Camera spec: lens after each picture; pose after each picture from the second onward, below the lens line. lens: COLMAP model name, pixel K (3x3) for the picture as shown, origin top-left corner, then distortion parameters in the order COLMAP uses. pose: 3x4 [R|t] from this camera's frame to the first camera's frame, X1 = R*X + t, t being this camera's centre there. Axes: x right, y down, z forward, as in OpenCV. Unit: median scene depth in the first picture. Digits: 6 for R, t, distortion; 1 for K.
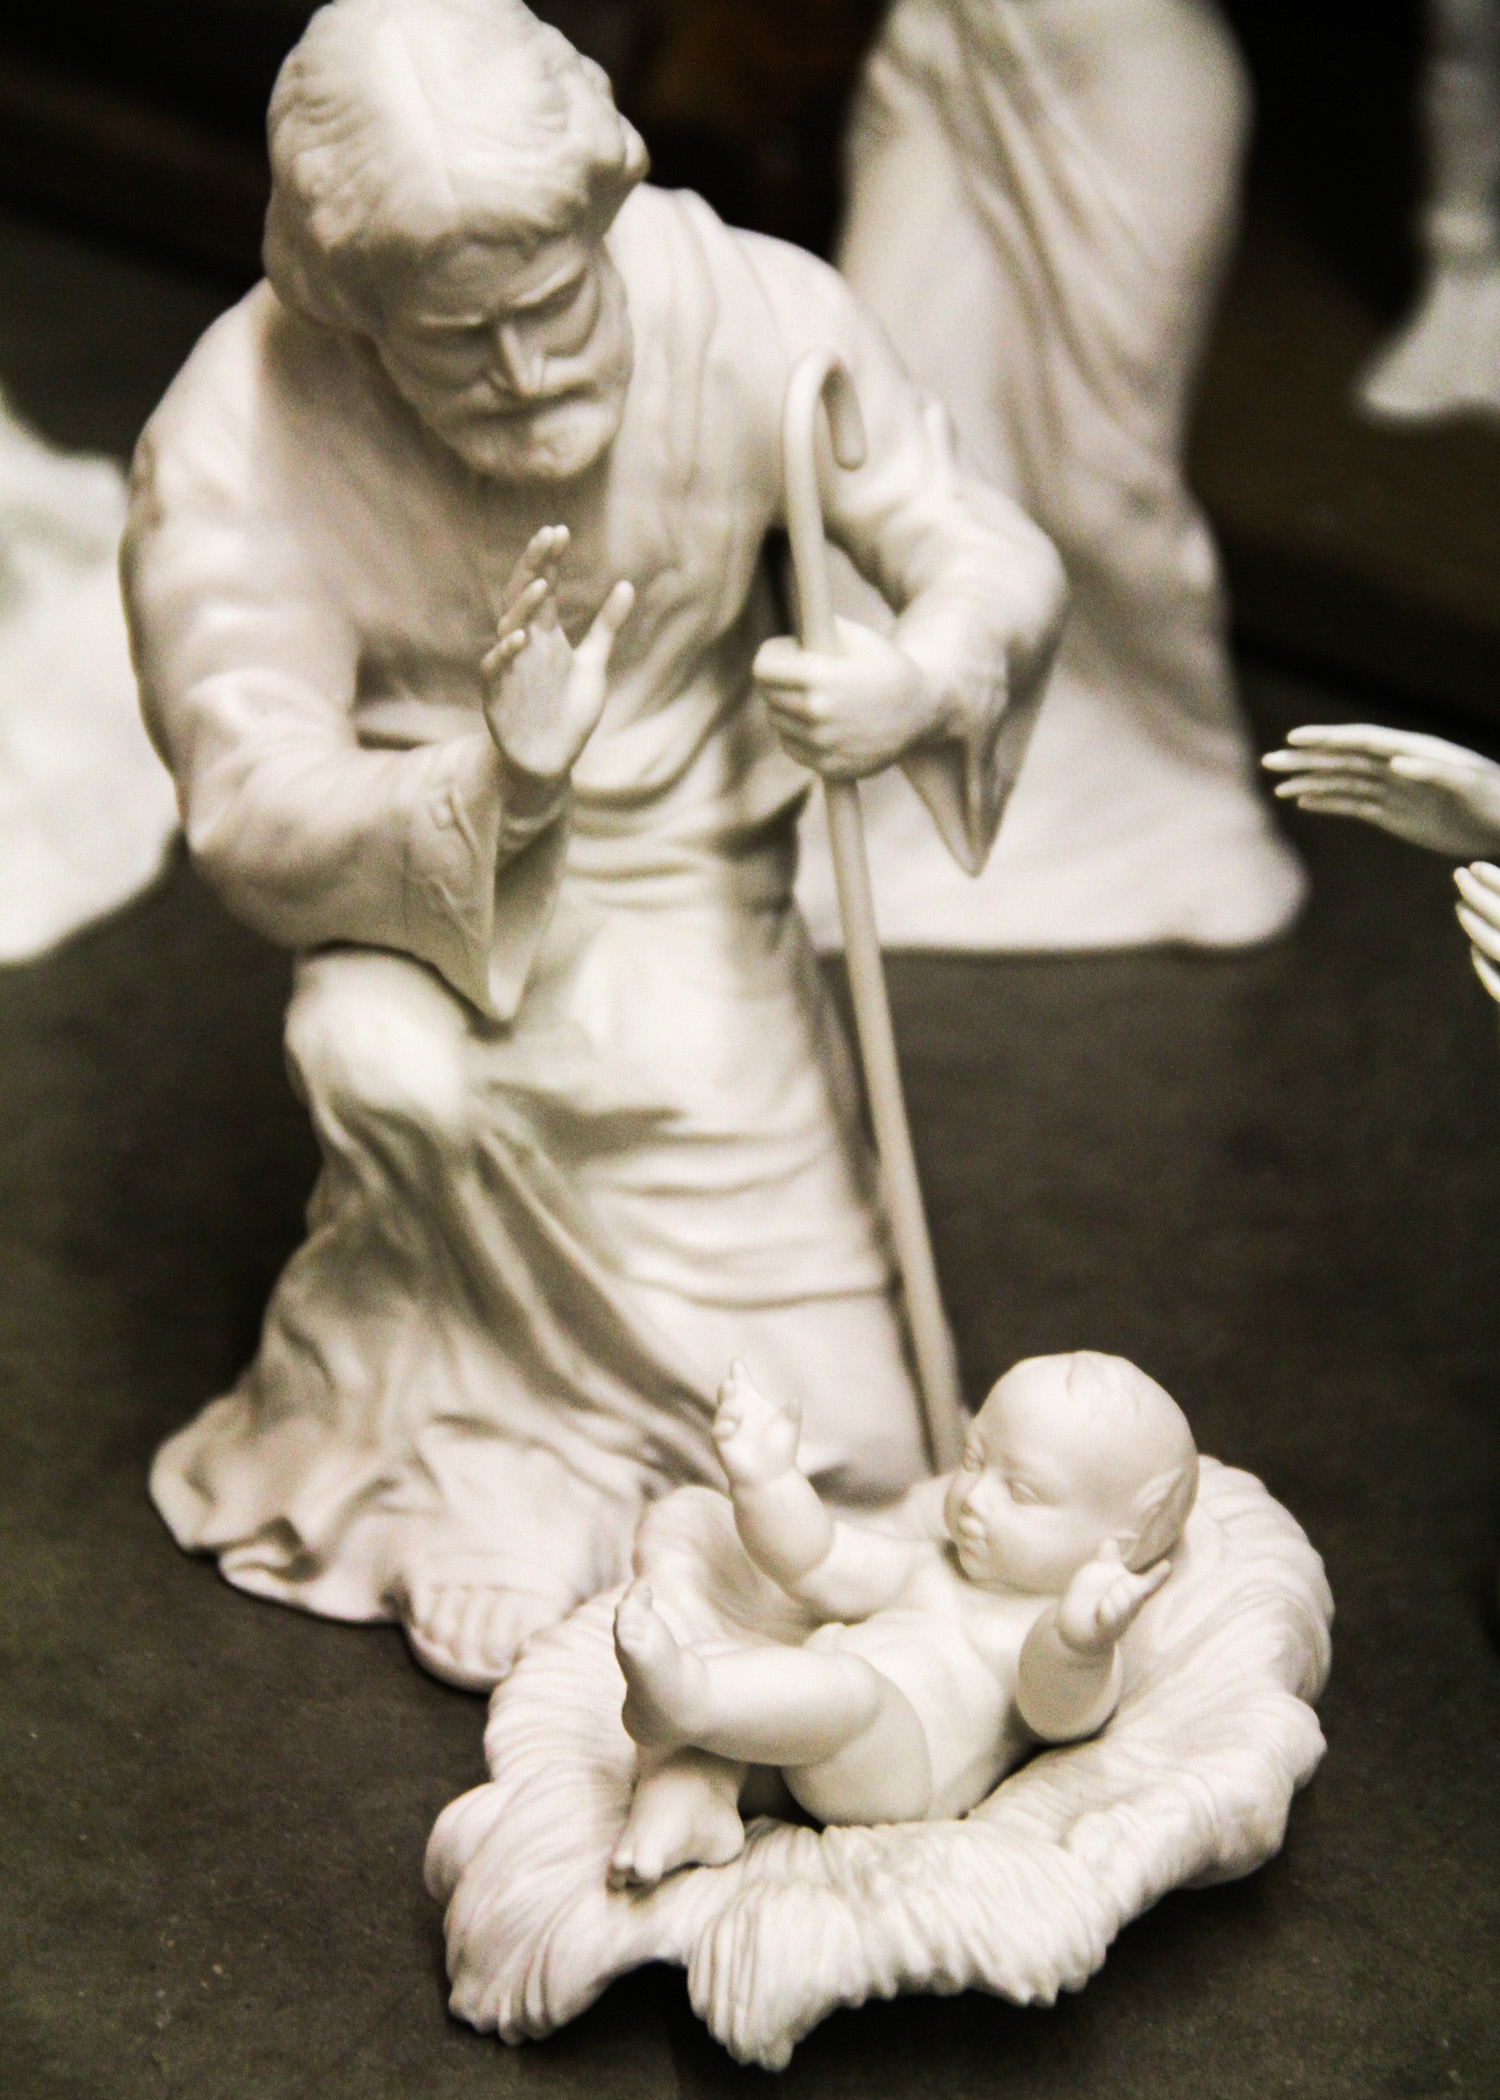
lens RADIAL K [[7239.6, 0, 755.6], [0, 7239.6, 1053.5], [0, 0, 1]] dist [0.675636, 0.000000]
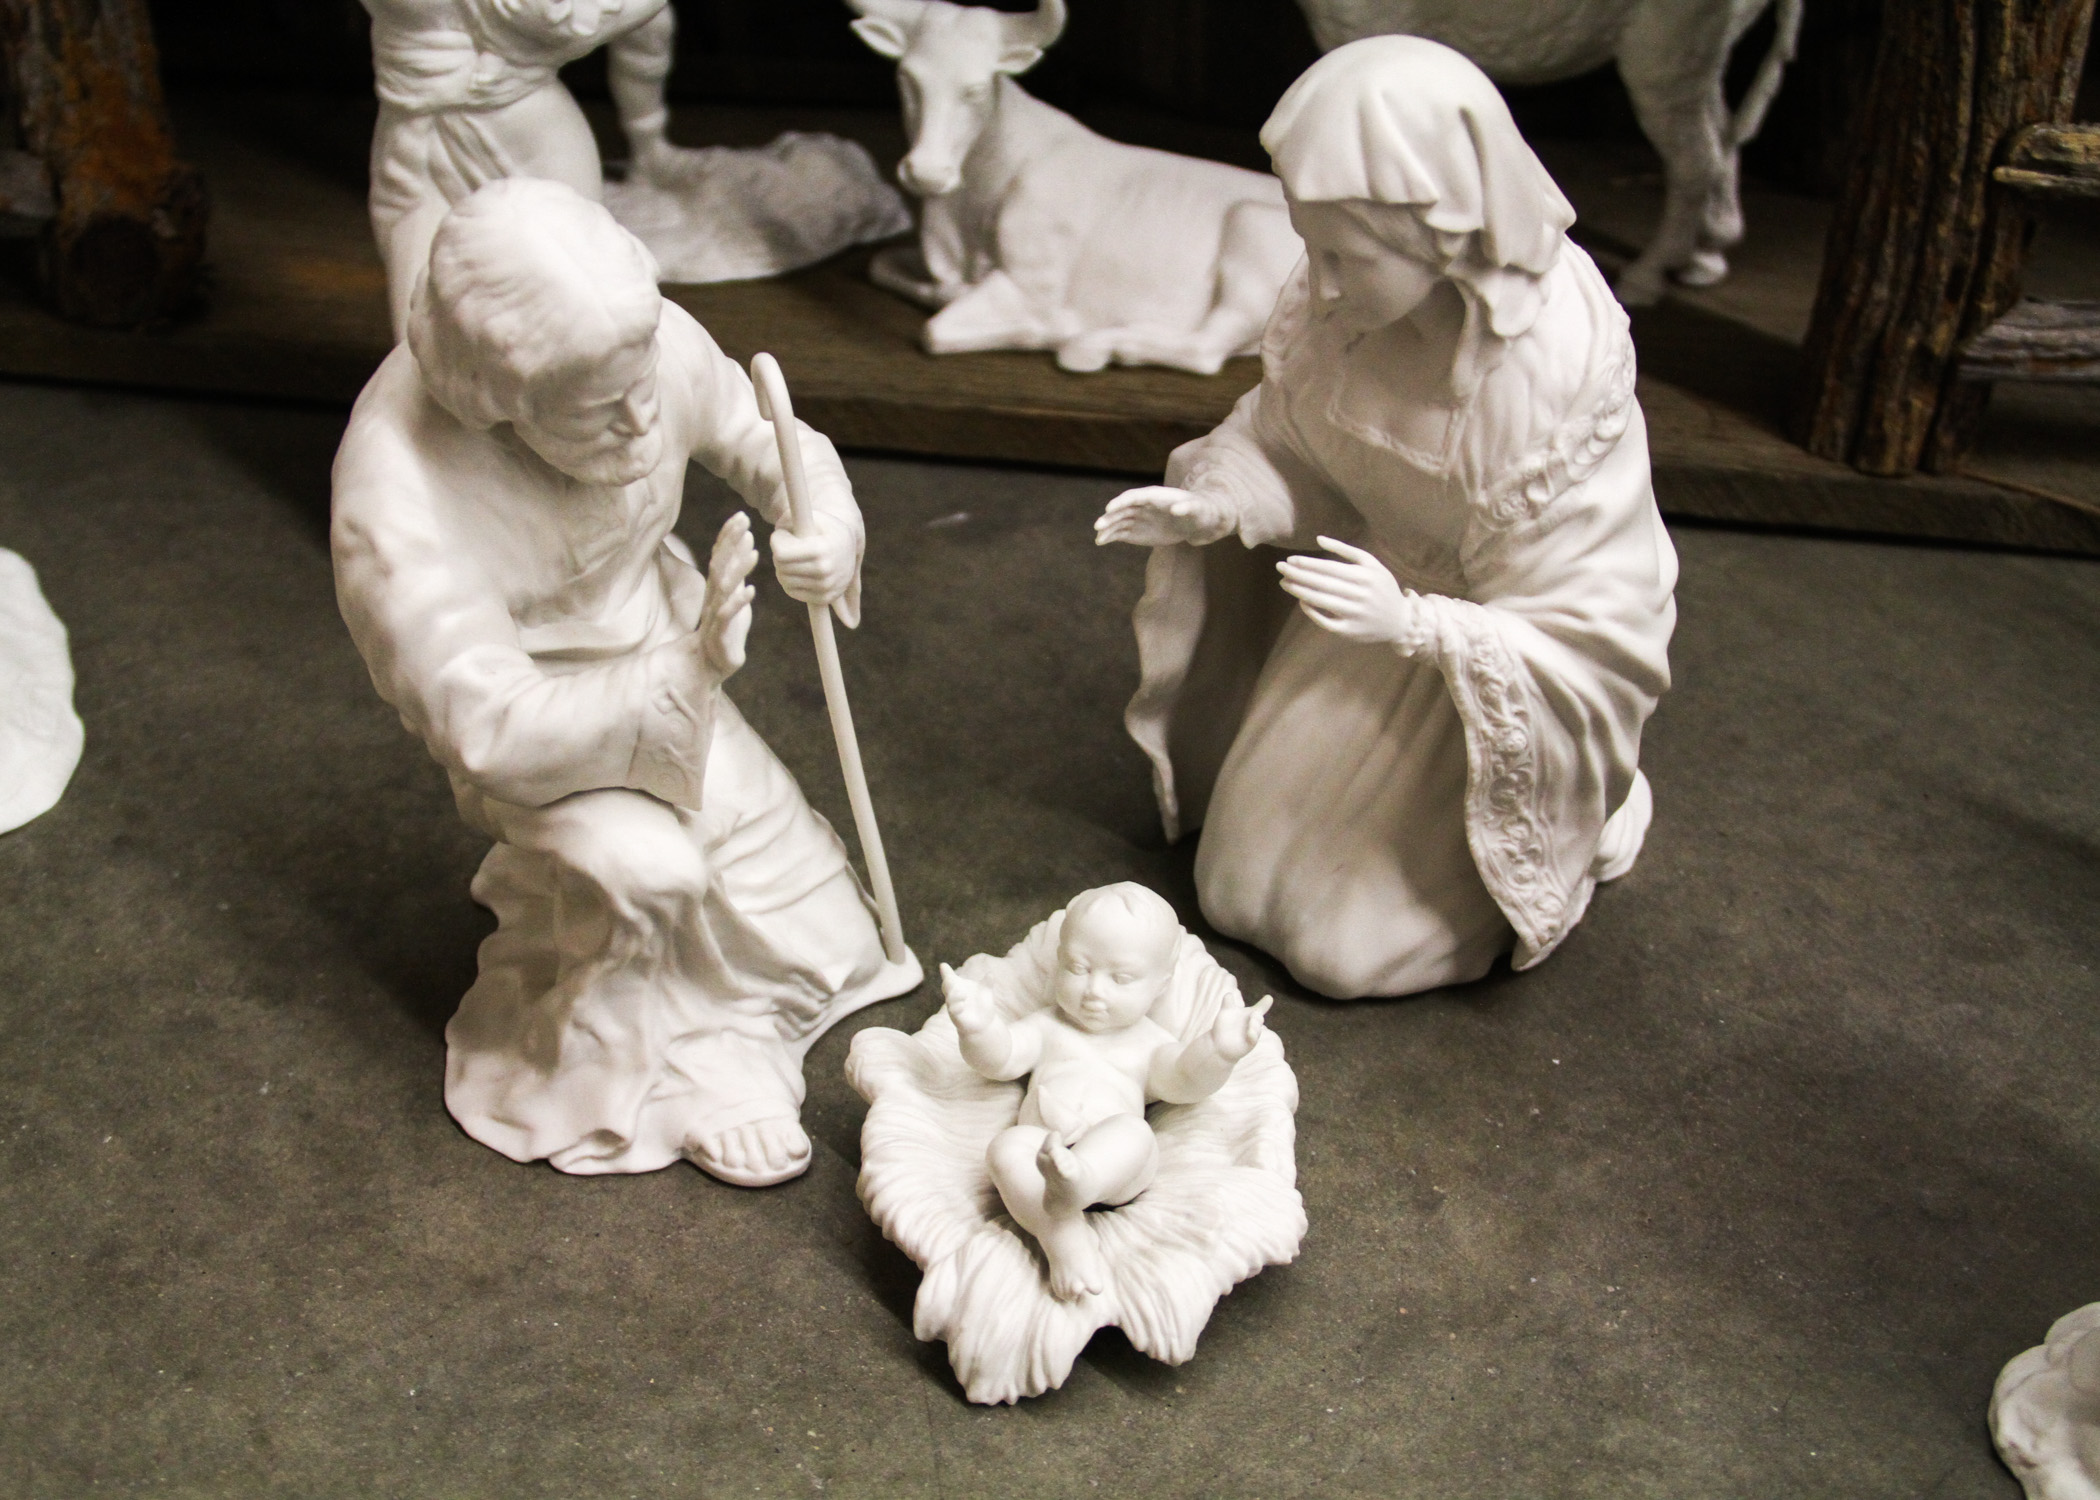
lens RADIAL K [[2541.7, 0, 1042.7], [0, 2541.7, 750.6], [0, 0, 1]] dist [0.016948, 0.000000]
pose [[0.804361, -0.326196, 0.496588, -0.251359], [0.243169, 0.943341, 0.225778, -0.126639], [-0.542100, -0.060852, 0.838108, 0.489409]]
